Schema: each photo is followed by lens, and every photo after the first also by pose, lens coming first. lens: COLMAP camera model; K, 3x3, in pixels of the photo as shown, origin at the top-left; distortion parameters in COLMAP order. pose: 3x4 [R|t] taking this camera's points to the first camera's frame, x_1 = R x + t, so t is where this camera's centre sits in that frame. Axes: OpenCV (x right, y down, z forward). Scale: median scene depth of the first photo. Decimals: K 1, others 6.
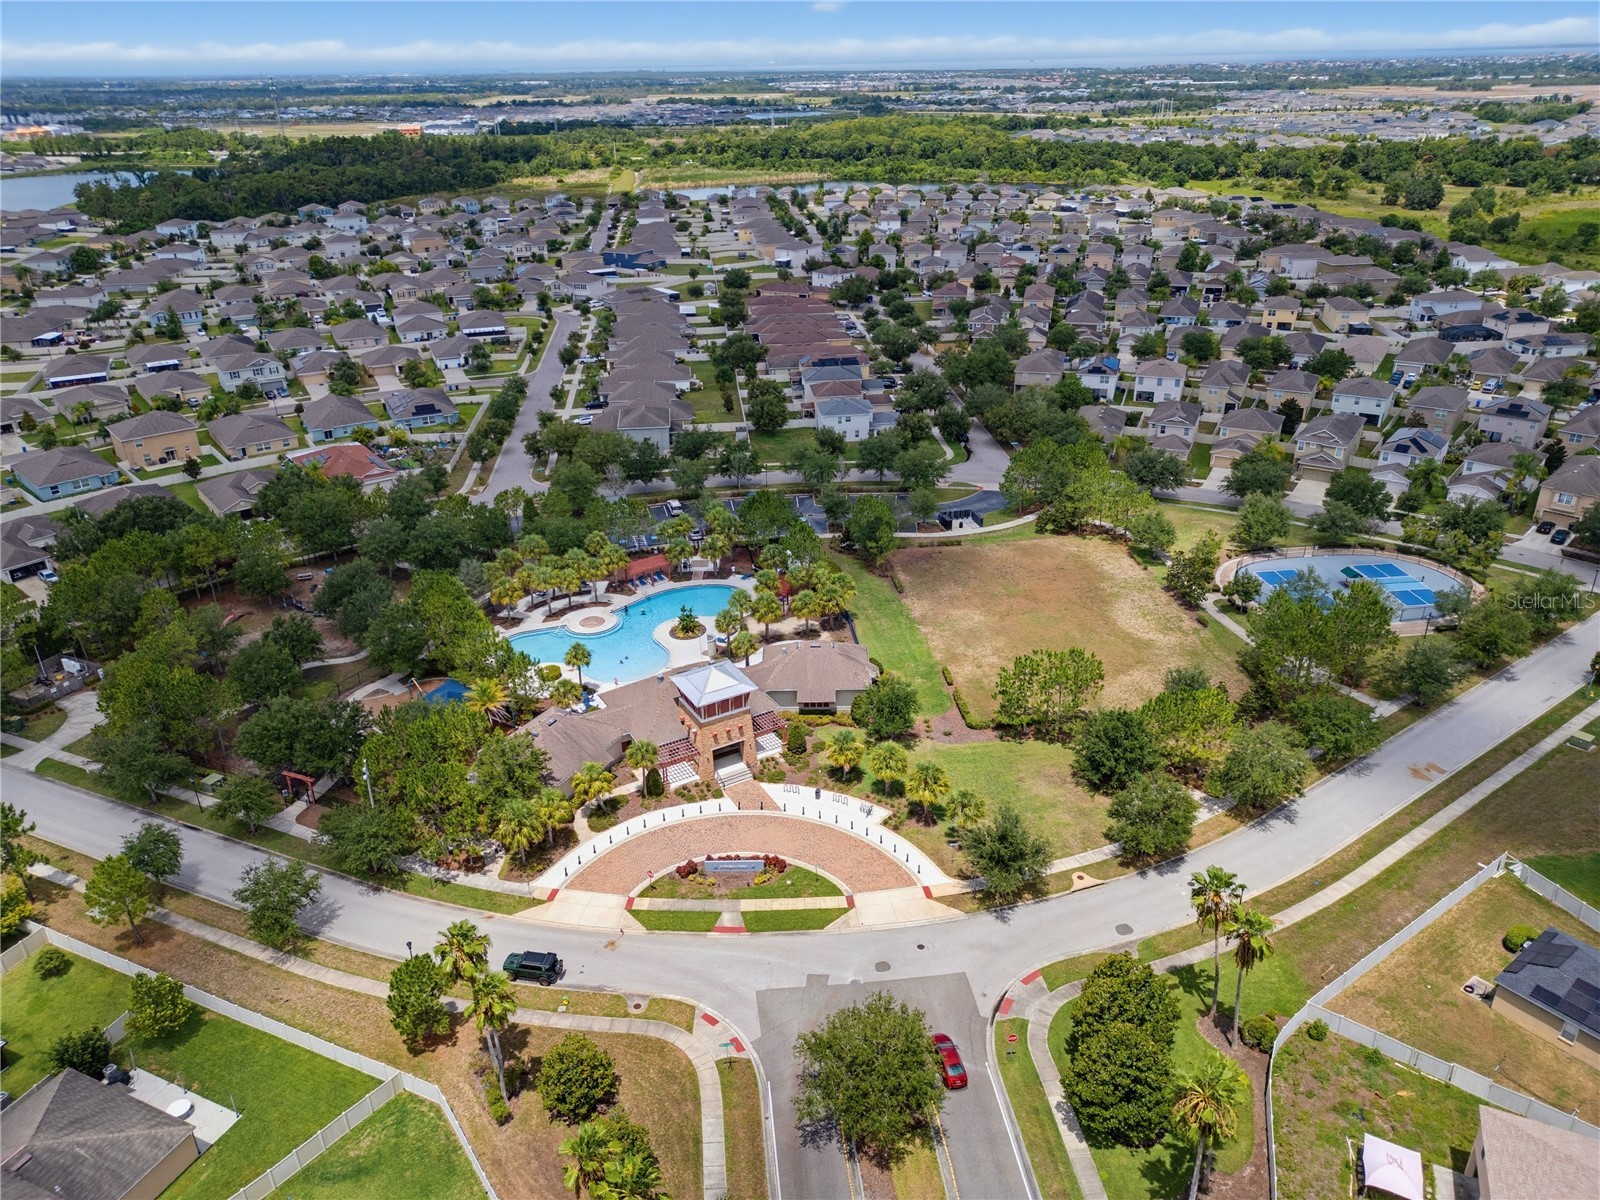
lens RADIAL K [[1116.0, 0, 800.0], [0, 1116.0, 600.0], [0, 0, 1]] dist [0.080142, -0.071177]
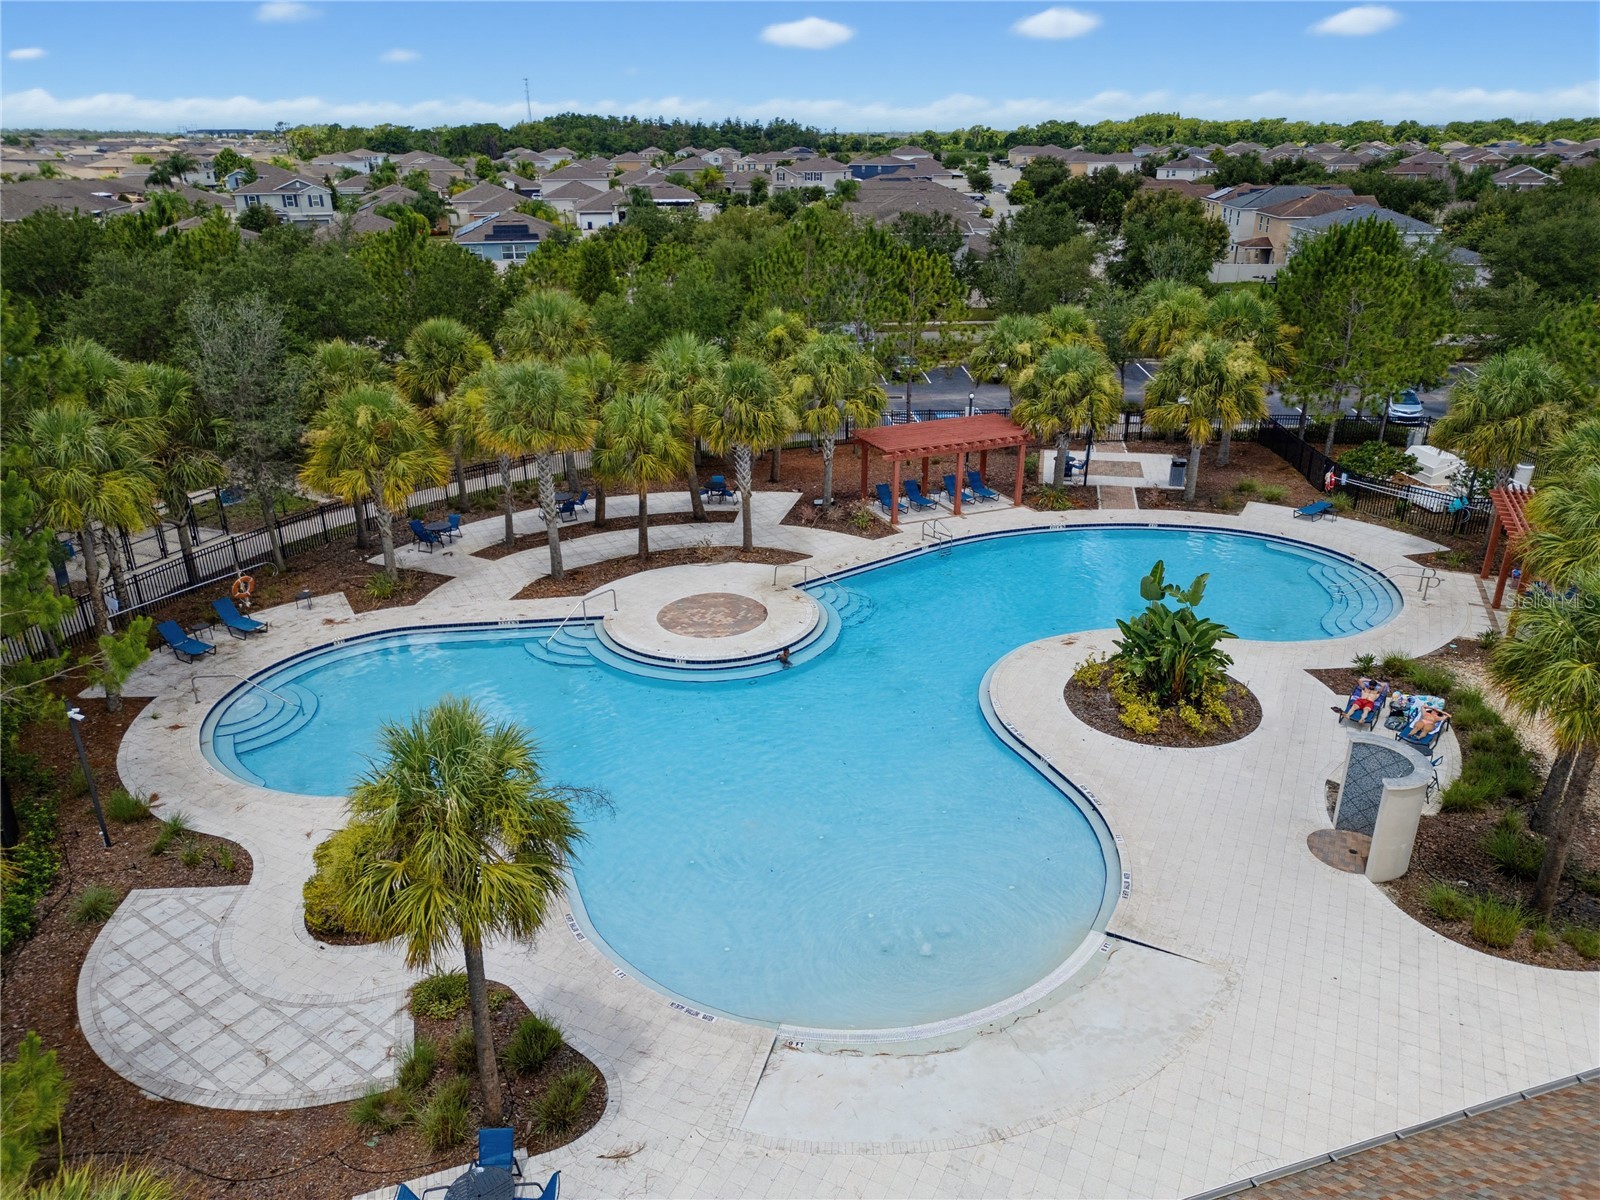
lens RADIAL K [[1116.0, 0, 800.0], [0, 1116.0, 600.0], [0, 0, 1]] dist [0.080142, -0.071177]
pose [[0.979360, 0.087535, -0.182185, -0.118439], [-0.096360, 0.994537, -0.040149, 0.022762], [0.177675, 0.056875, 0.982444, 0.731394]]
